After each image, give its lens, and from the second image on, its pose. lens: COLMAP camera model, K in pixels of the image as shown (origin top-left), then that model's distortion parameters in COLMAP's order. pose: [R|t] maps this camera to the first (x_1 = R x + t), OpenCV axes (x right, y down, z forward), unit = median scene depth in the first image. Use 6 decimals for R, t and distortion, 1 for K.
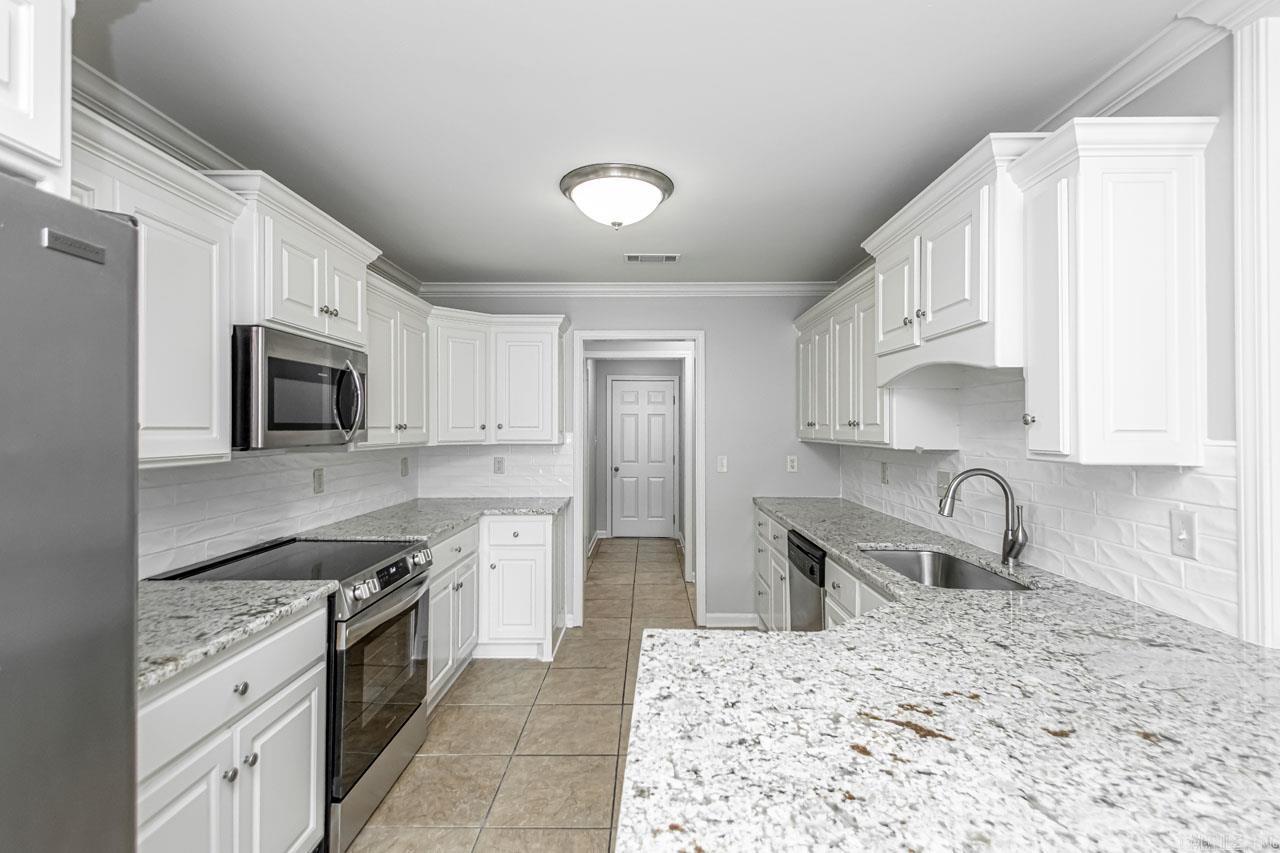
lens RADIAL K [[592.5, 0, 631.5], [0, 592.5, 425.0], [0, 0, 1]] dist [0.025828, -0.011980]
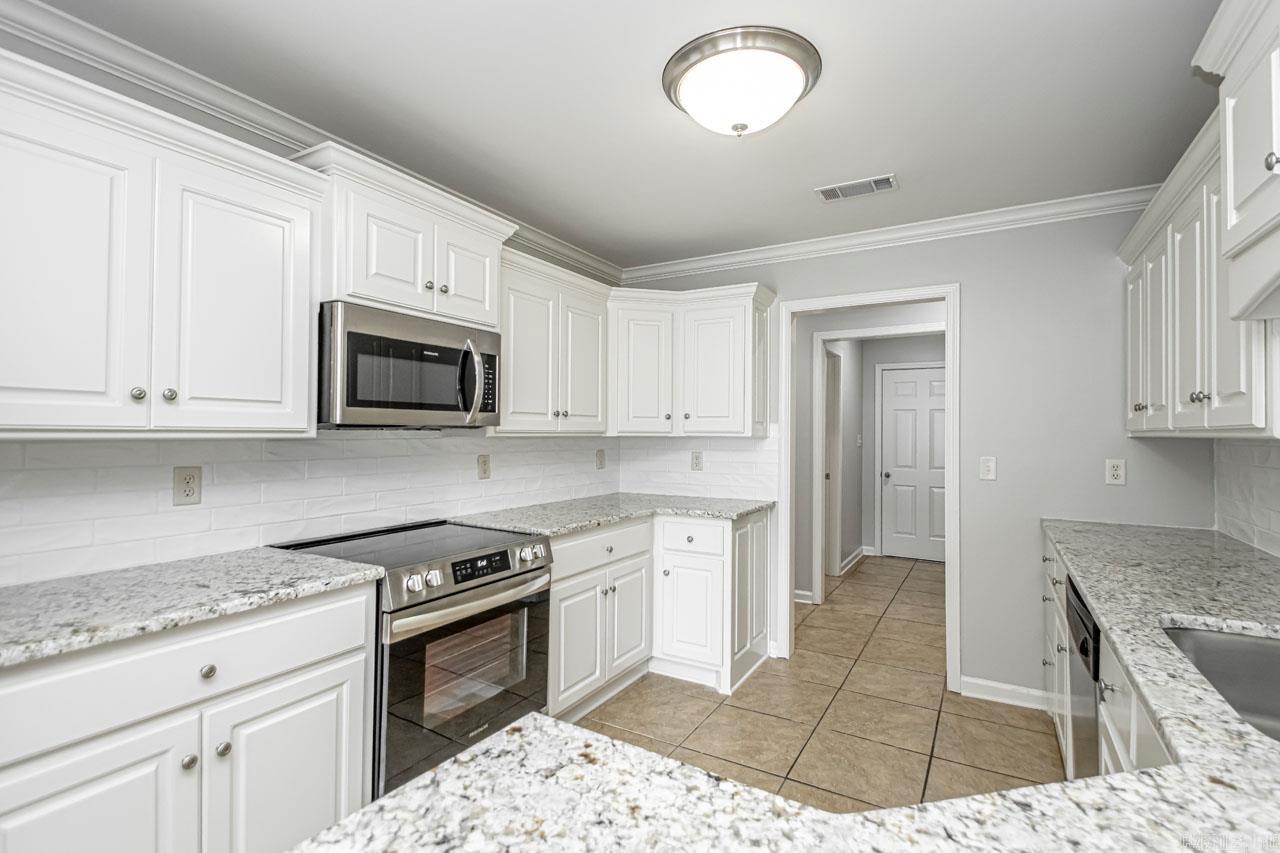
lens RADIAL K [[580.5, 0, 643.8], [0, 580.5, 429.1], [0, 0, 1]] dist [0.034633, -0.022807]
pose [[0.871121, 0.000690, -0.491068, 0.243860], [-0.002895, 0.999989, -0.003730, 0.040404], [0.491060, 0.004671, 0.871113, 0.335785]]
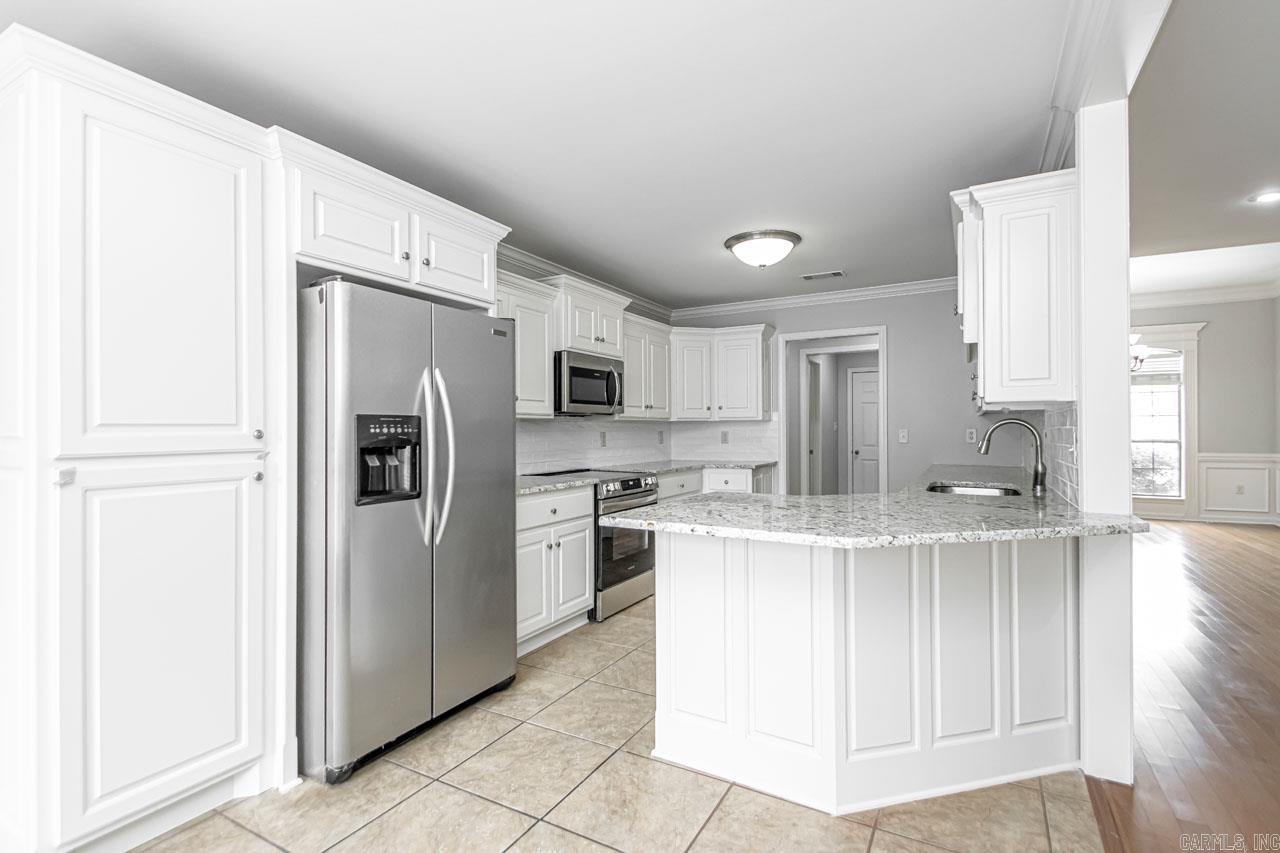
lens RADIAL K [[592.7, 0, 645.3], [0, 592.7, 429.0], [0, 0, 1]] dist [0.016853, -0.000295]
pose [[0.882910, -0.008542, -0.469465, 0.451603], [0.009818, 0.999952, 0.000271, 0.081359], [0.469440, -0.004849, 0.882951, -0.520762]]
